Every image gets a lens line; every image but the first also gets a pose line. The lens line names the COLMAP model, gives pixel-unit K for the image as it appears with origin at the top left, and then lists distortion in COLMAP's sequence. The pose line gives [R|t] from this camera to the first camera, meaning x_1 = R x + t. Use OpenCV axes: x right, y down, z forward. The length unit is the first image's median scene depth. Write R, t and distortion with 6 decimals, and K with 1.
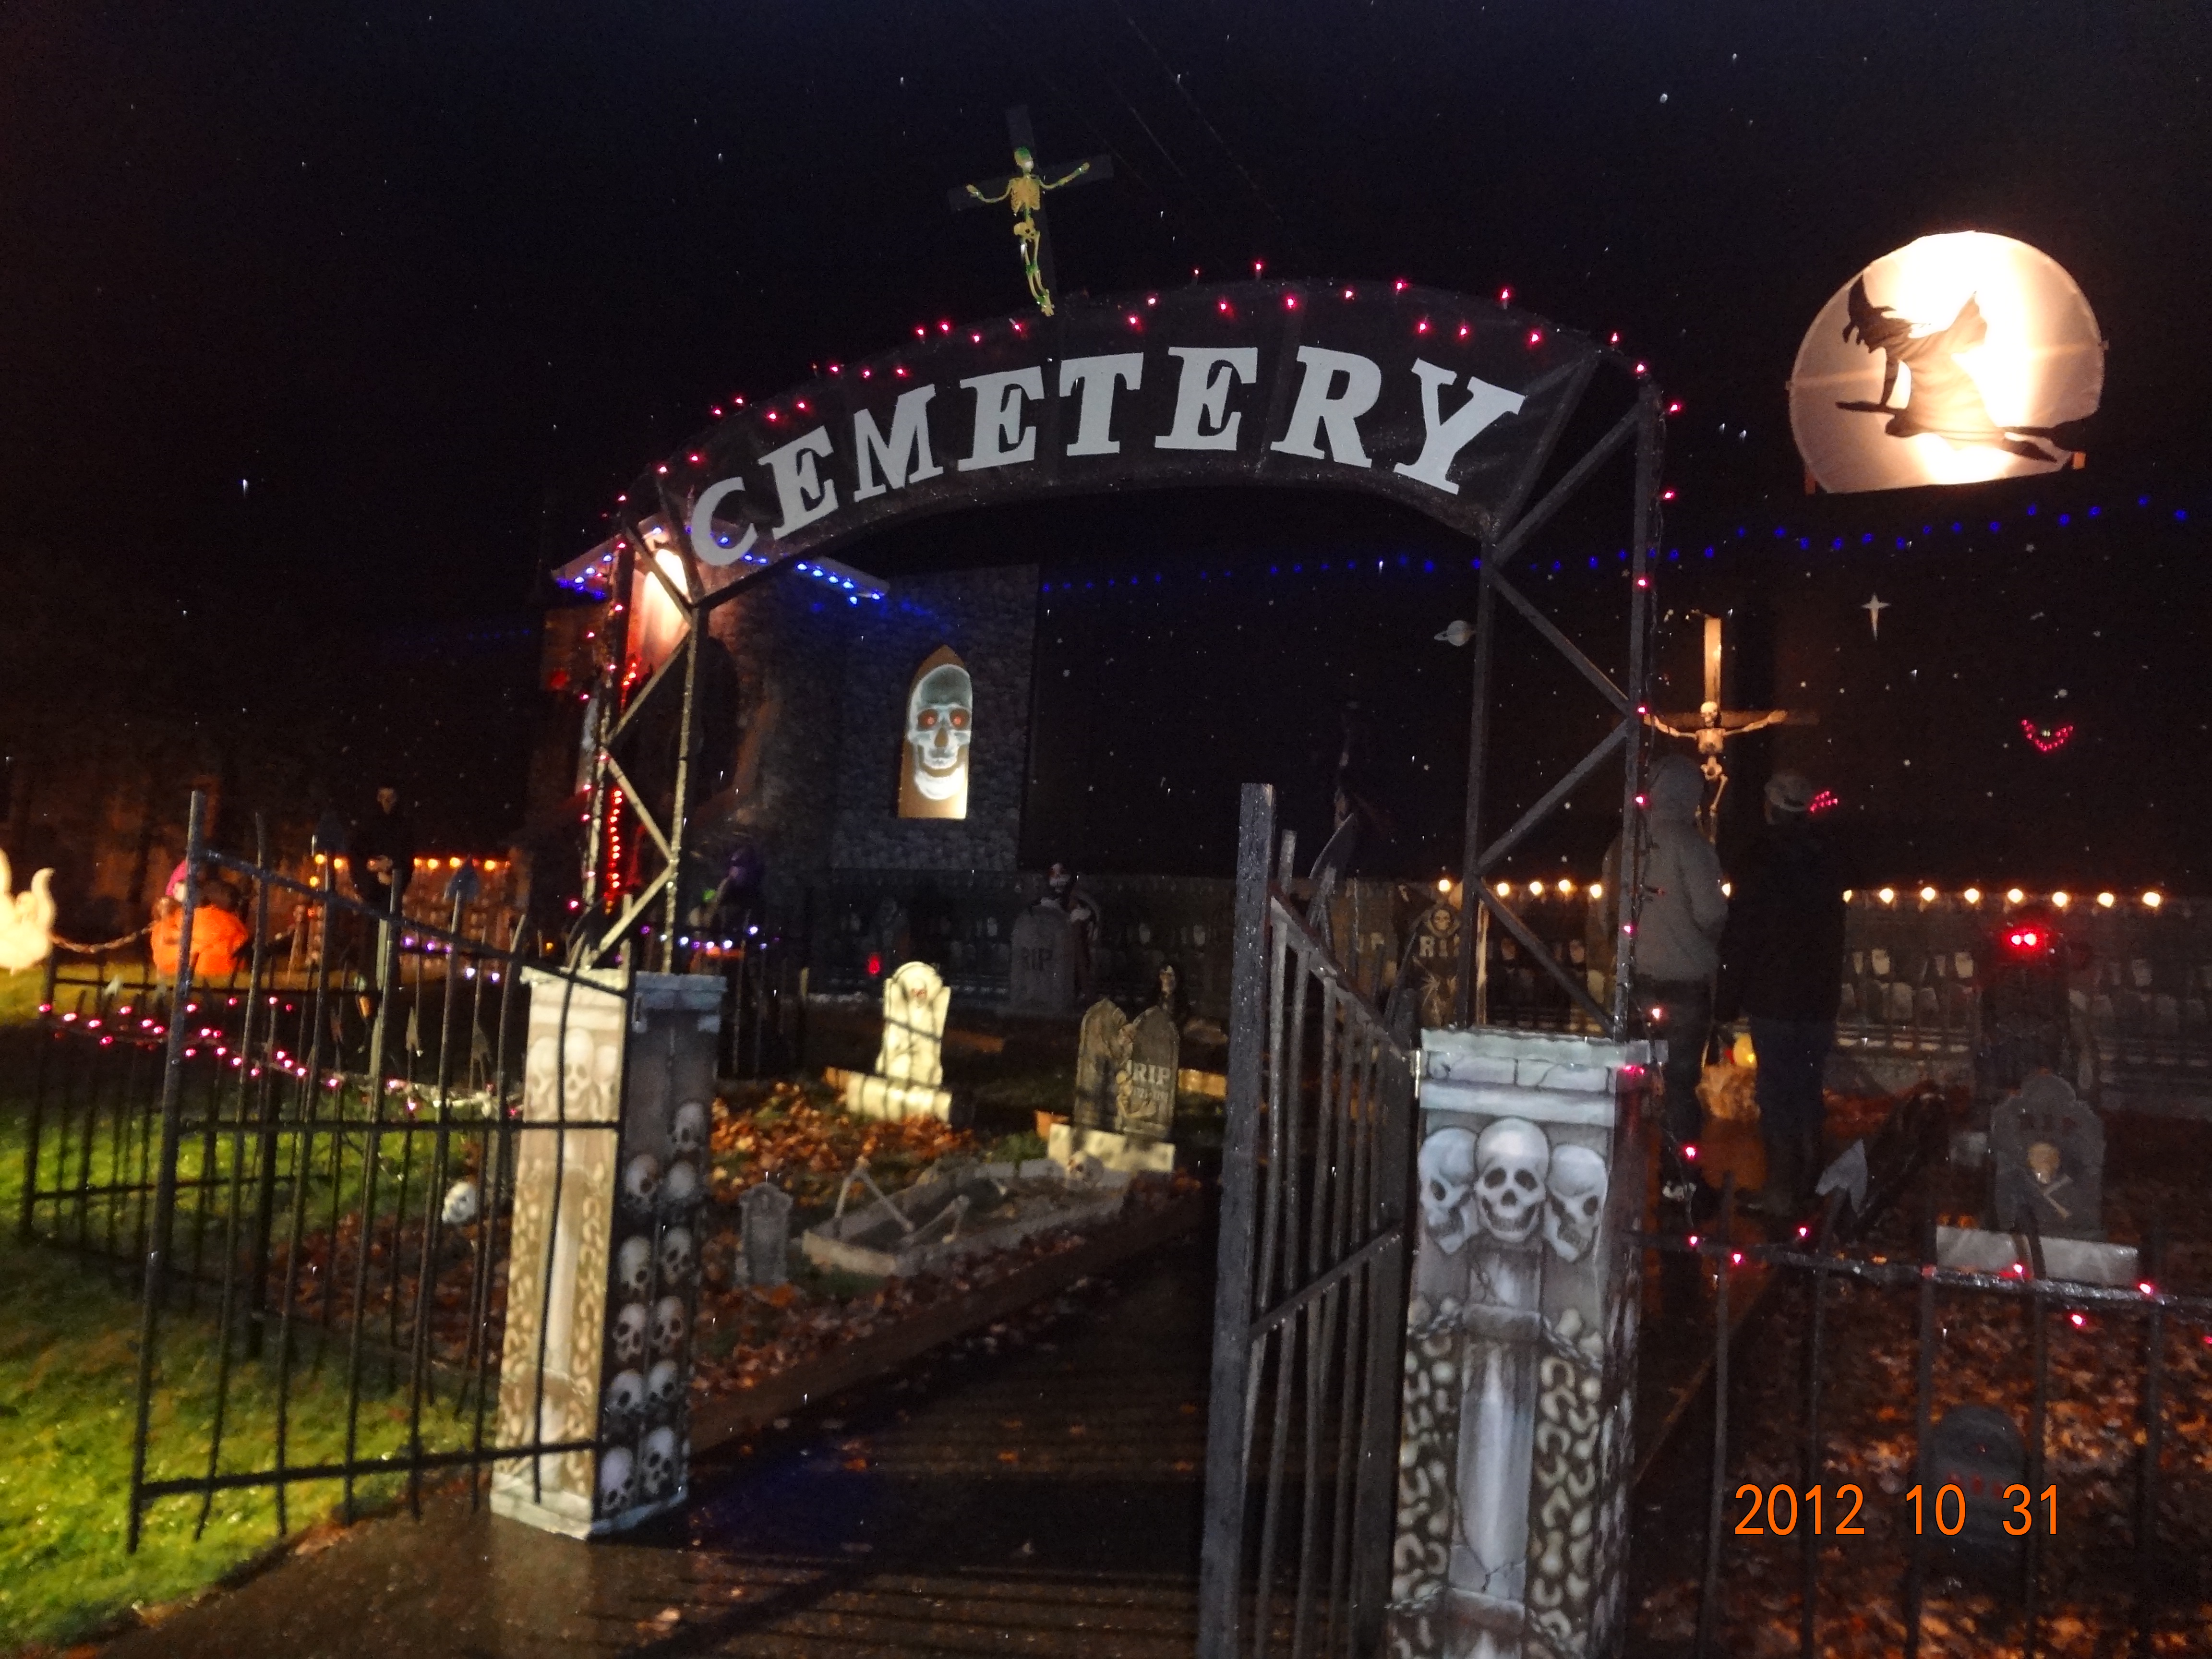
lens RADIAL K [[1739.7, 0, 1121.4], [0, 1739.7, 849.8], [0, 0, 1]] dist [-0.006924, -0.016827]
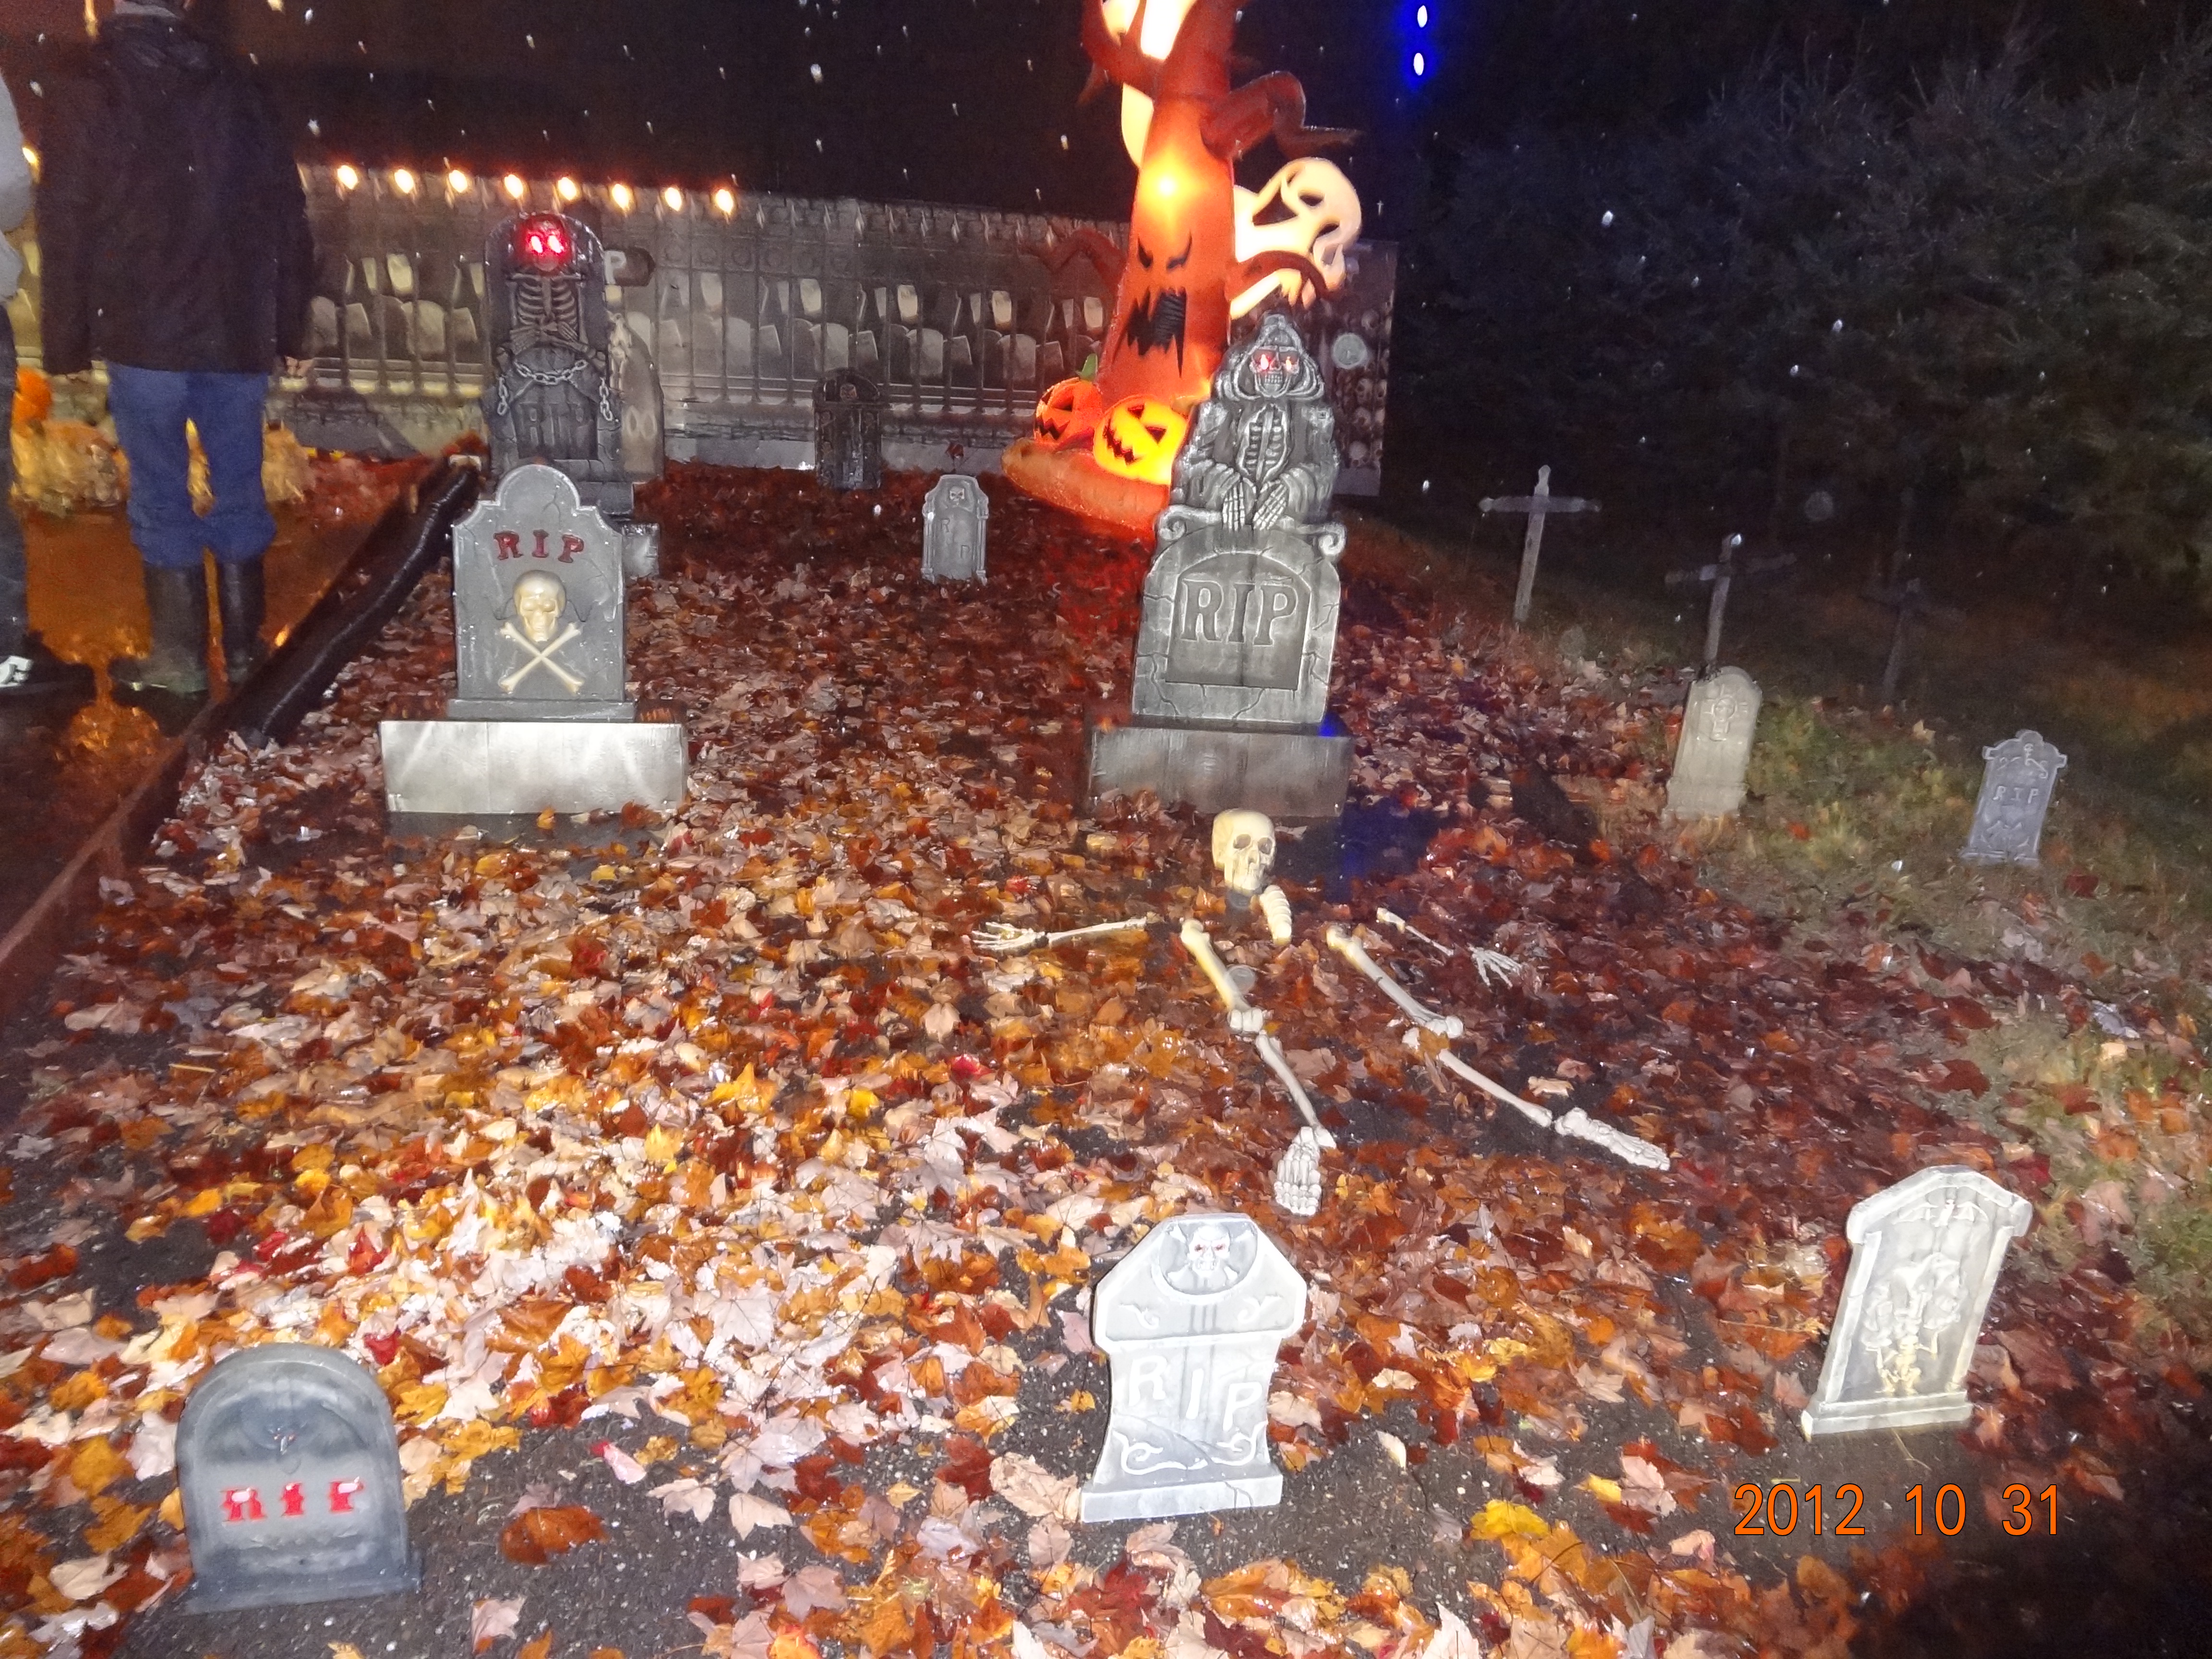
lens RADIAL K [[1739.7, 0, 1109.2], [0, 1739.7, 819.9], [0, 0, 1]] dist [-0.006924, -0.016827]
pose [[0.745350, -0.182932, 0.641085, 0.144665], [-0.061676, 0.938573, 0.339526, 0.012880], [-0.663815, -0.292605, 0.688282, 0.217573]]
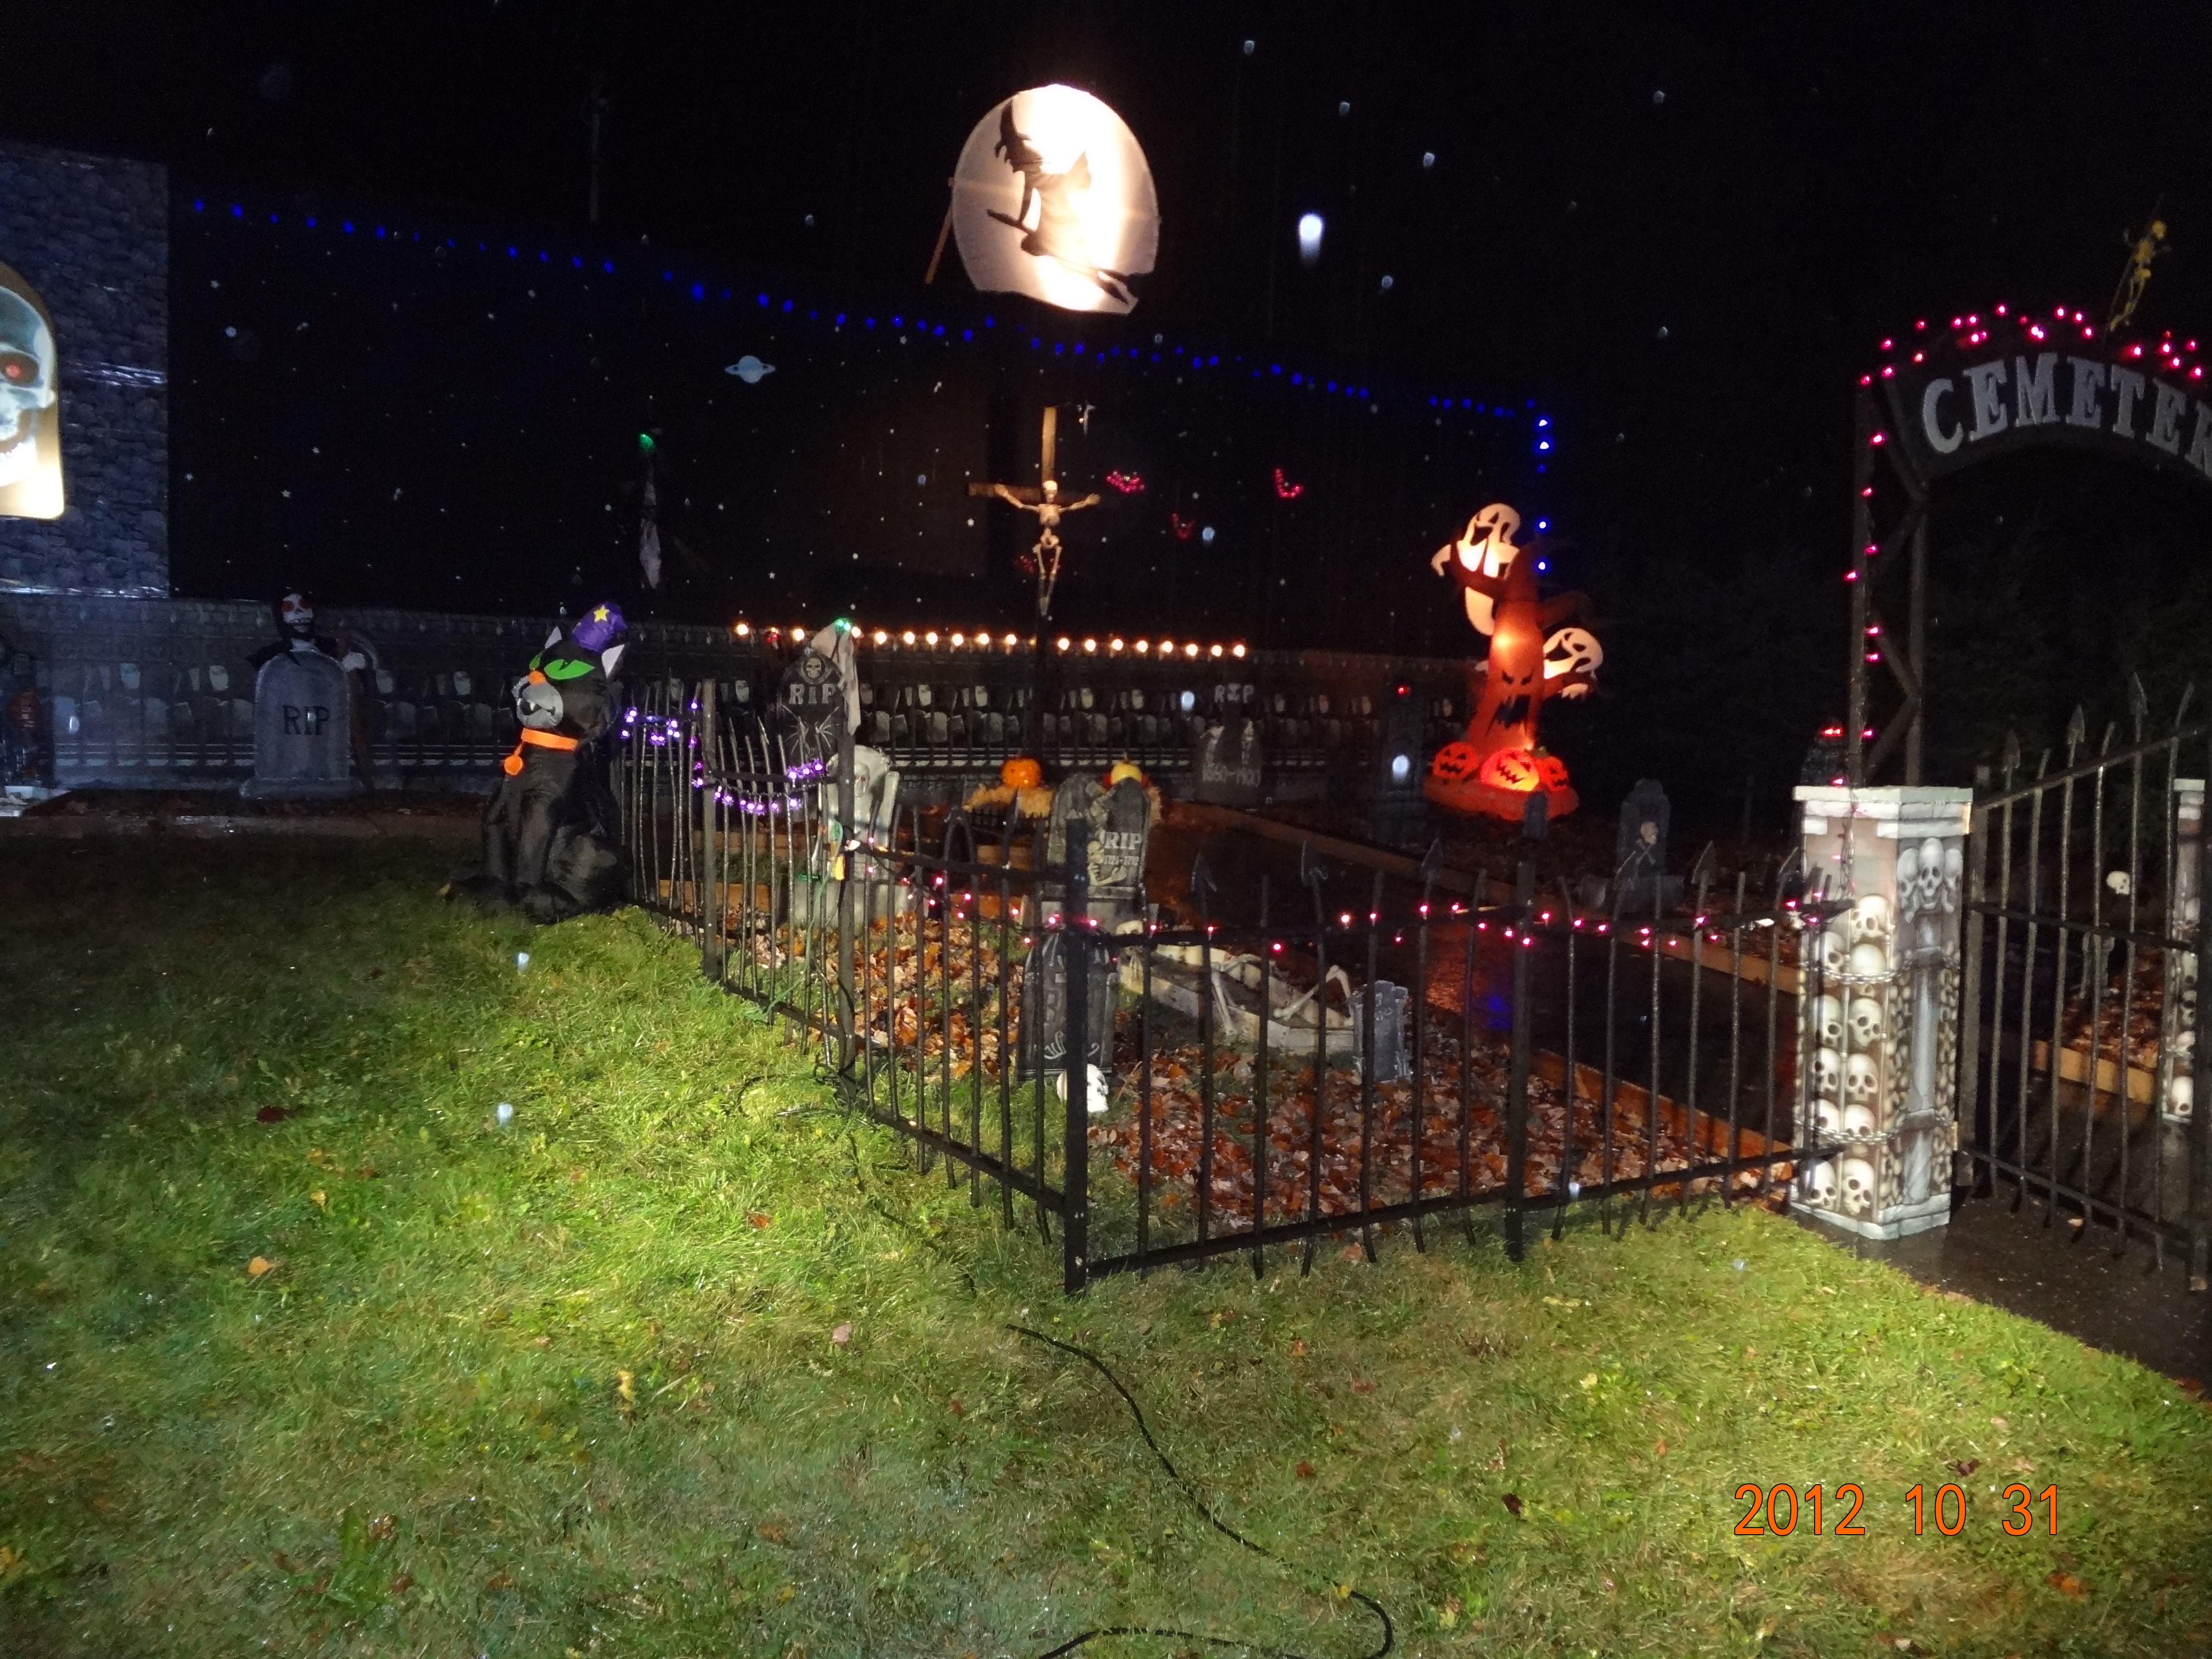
lens RADIAL K [[1739.7, 0, 1128.7], [0, 1739.7, 834.4], [0, 0, 1]] dist [-0.006924, -0.016827]
pose [[0.477956, -0.098738, 0.872817, -0.665535], [-0.051885, 0.988753, 0.140266, -0.016606], [-0.876850, -0.112327, 0.467458, 0.374621]]
